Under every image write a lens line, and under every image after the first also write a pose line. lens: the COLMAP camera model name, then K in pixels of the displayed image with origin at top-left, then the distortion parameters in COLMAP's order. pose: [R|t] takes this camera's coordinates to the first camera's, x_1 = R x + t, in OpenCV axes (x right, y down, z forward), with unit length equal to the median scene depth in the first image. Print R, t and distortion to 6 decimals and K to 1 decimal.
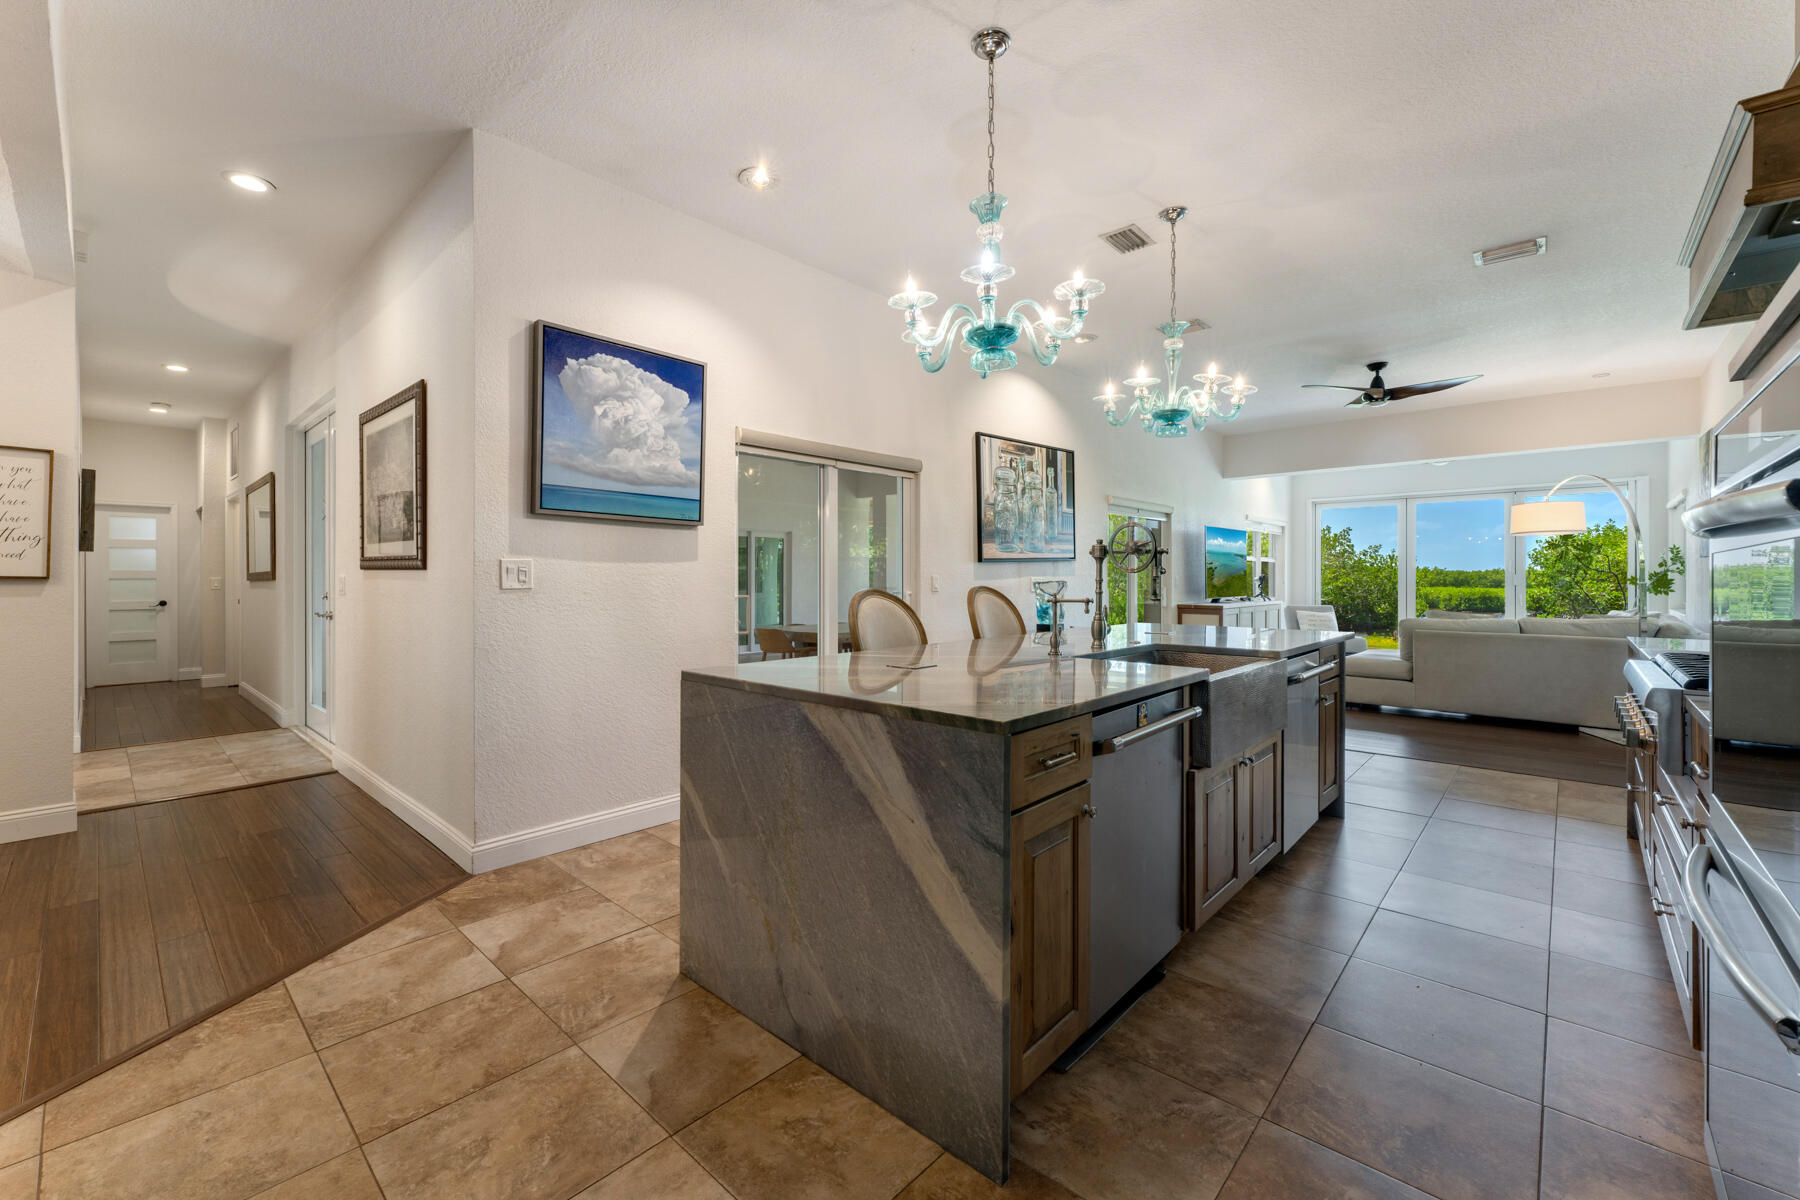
lens RADIAL K [[732.9, 0, 883.8], [0, 732.9, 579.8], [0, 0, 1]] dist [-0.001877, 0.001609]
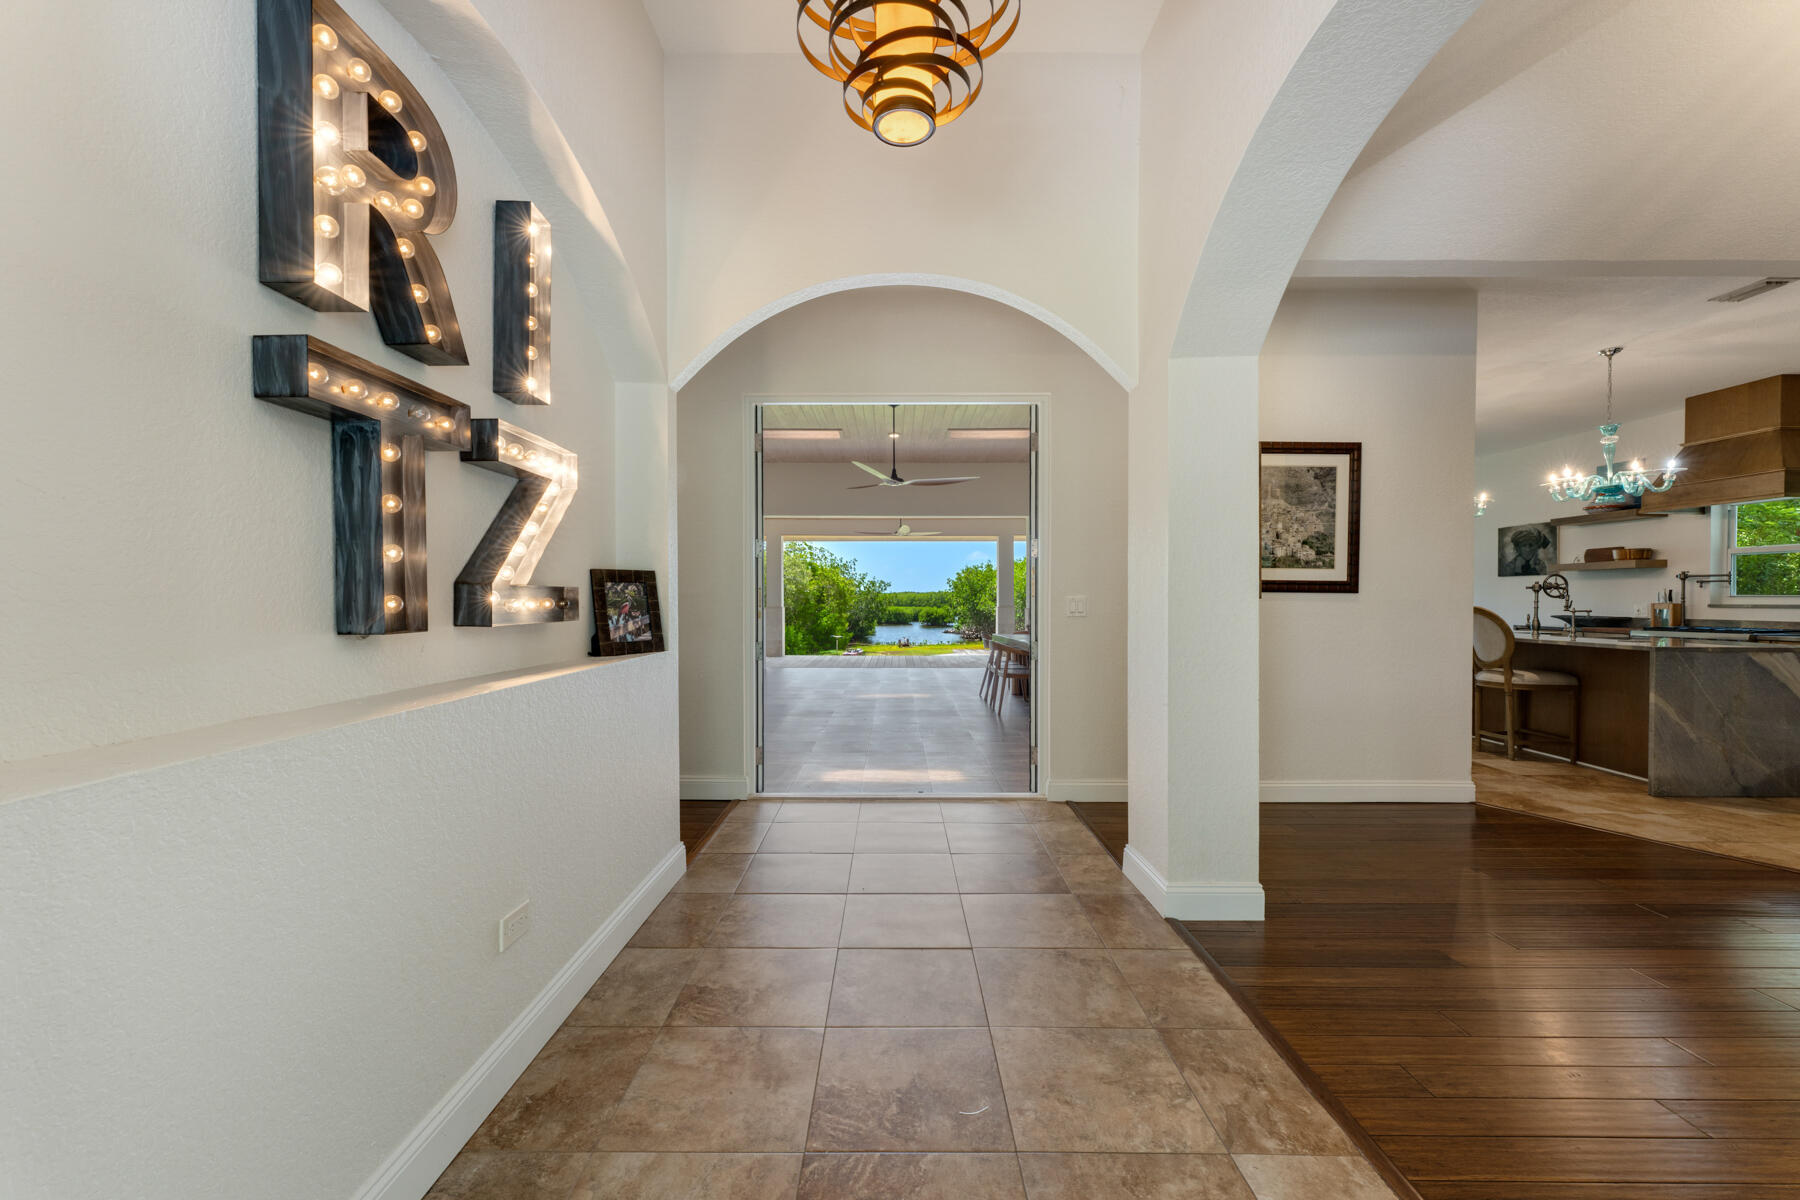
lens RADIAL K [[732.9, 0, 885.2], [0, 732.9, 607.0], [0, 0, 1]] dist [-0.001877, 0.001609]
pose [[0.733405, -0.004232, 0.679778, -1.240439], [-0.002482, 0.999957, 0.008902, 0.000918], [-0.679787, -0.008216, 0.733363, 0.375262]]
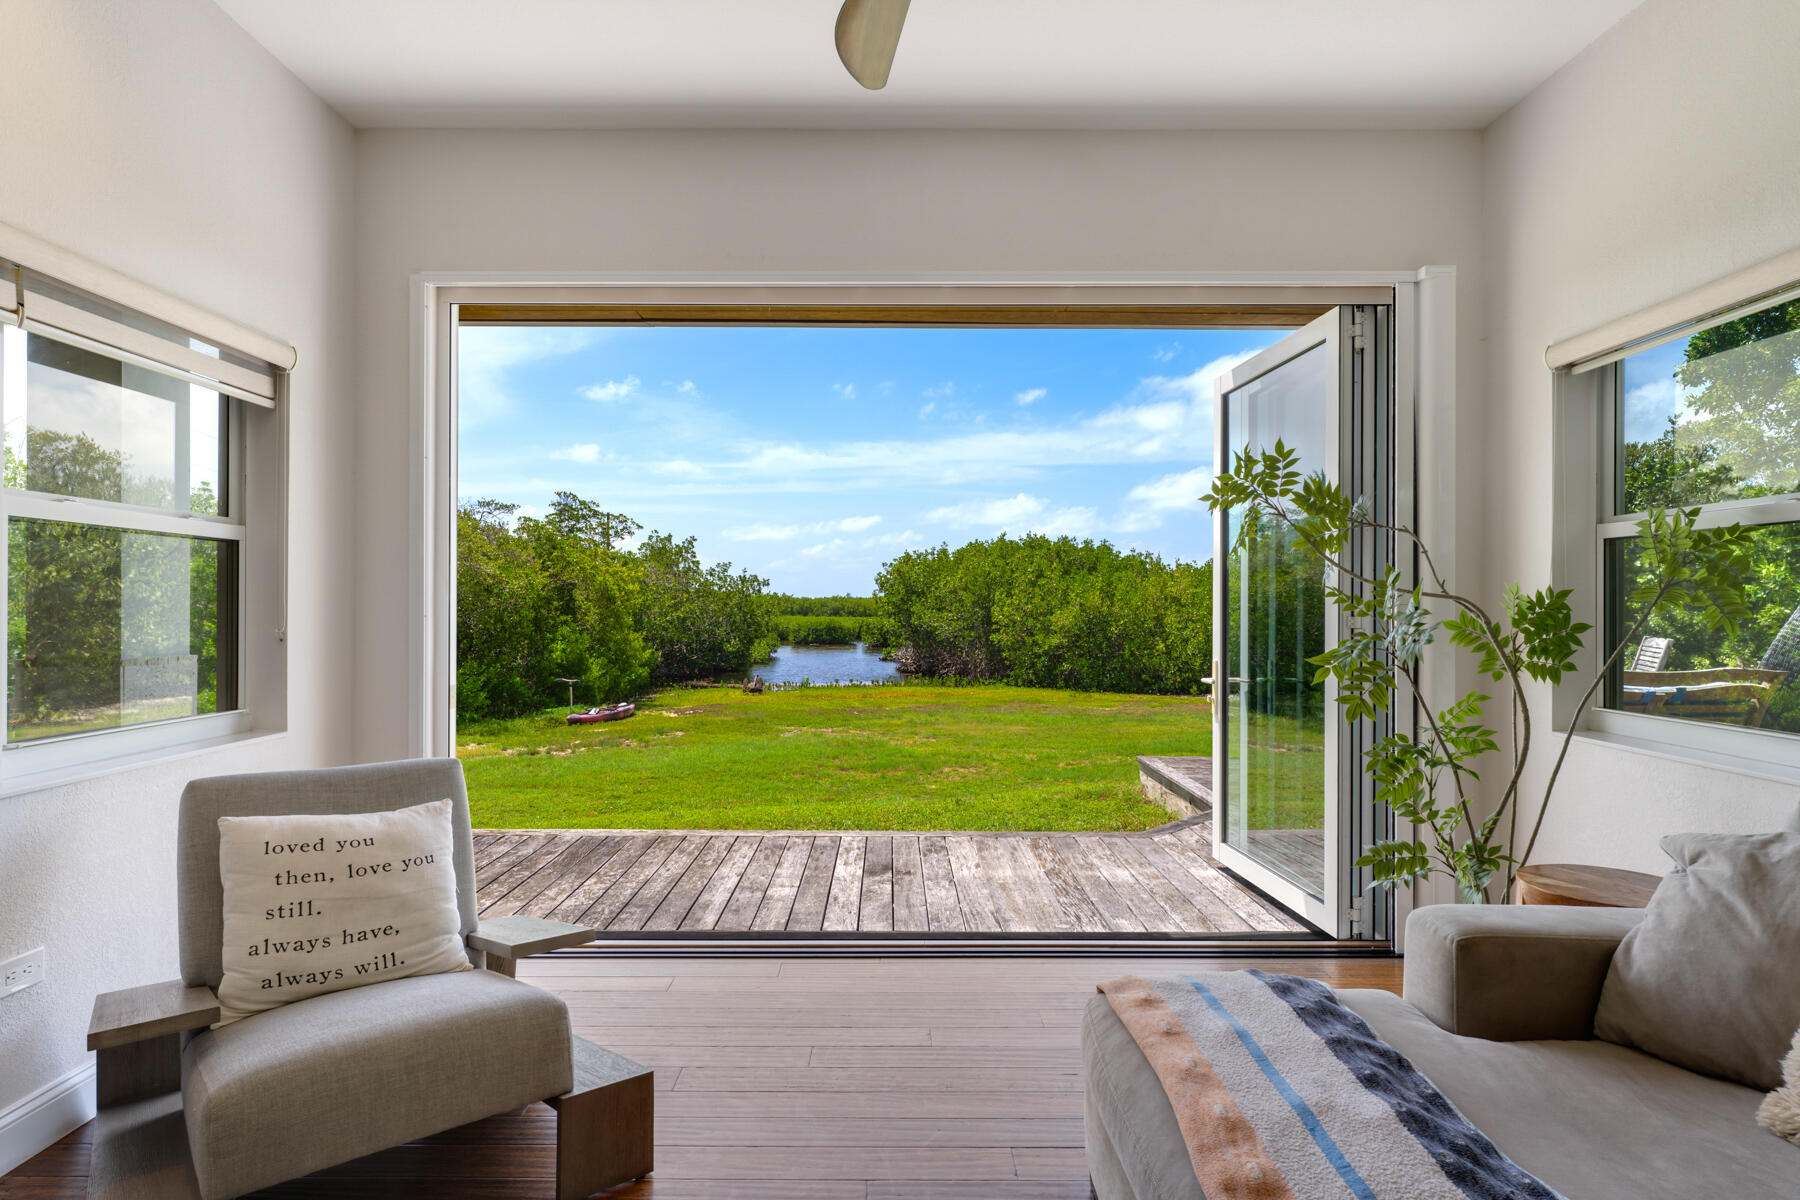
lens RADIAL K [[951.4, 0, 888.7], [0, 951.4, 609.5], [0, 0, 1]] dist [-0.001080, -0.000795]
pose [[0.726946, 0.000266, 0.686694, 0.945382], [-0.002349, 0.999995, 0.002100, -0.010277], [-0.686690, -0.003139, 0.726943, 1.333727]]
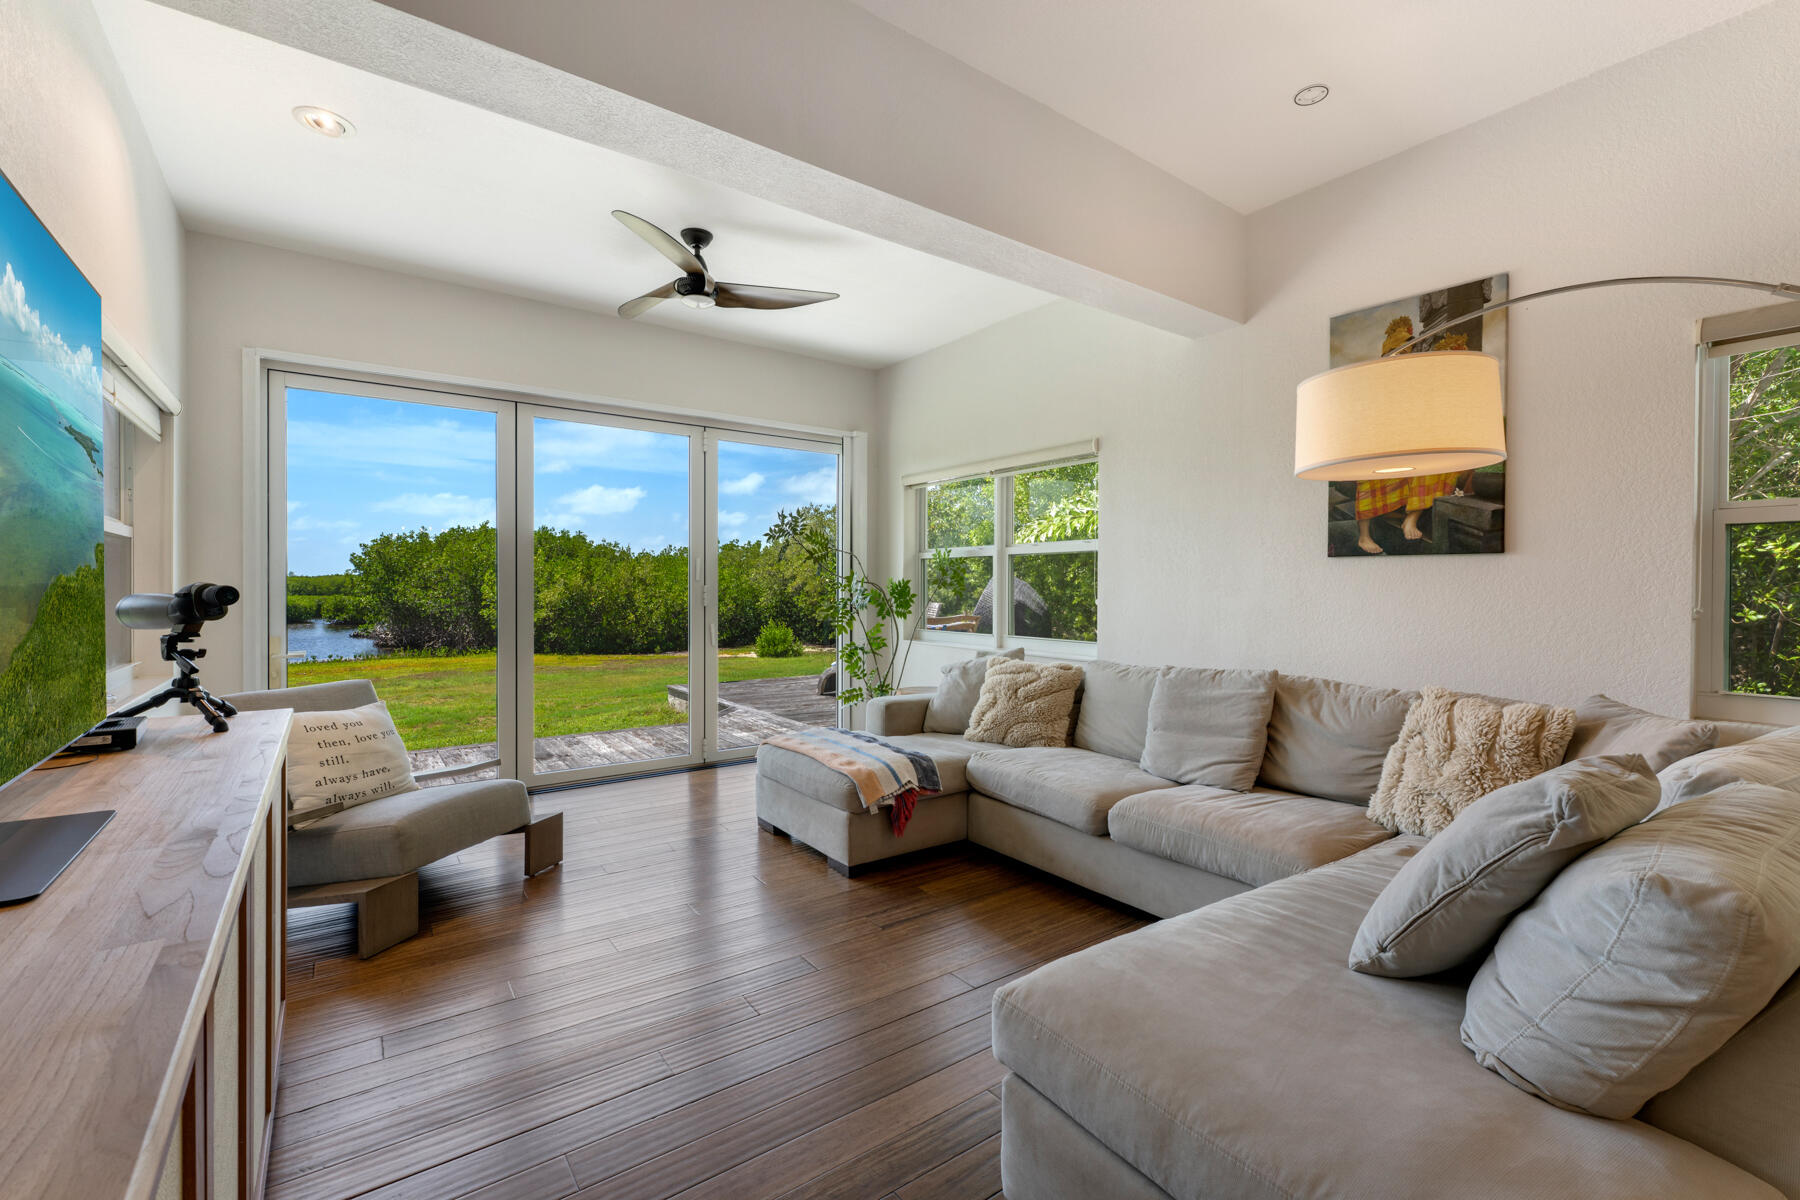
lens RADIAL K [[771.4, 0, 884.7], [0, 771.4, 589.9], [0, 0, 1]] dist [0.004138, 0.000227]
pose [[0.193090, -0.001851, 0.981179, 0.587261], [-0.003361, 0.999991, 0.002548, -0.010502], [-0.981175, -0.003790, 0.193082, 1.294073]]
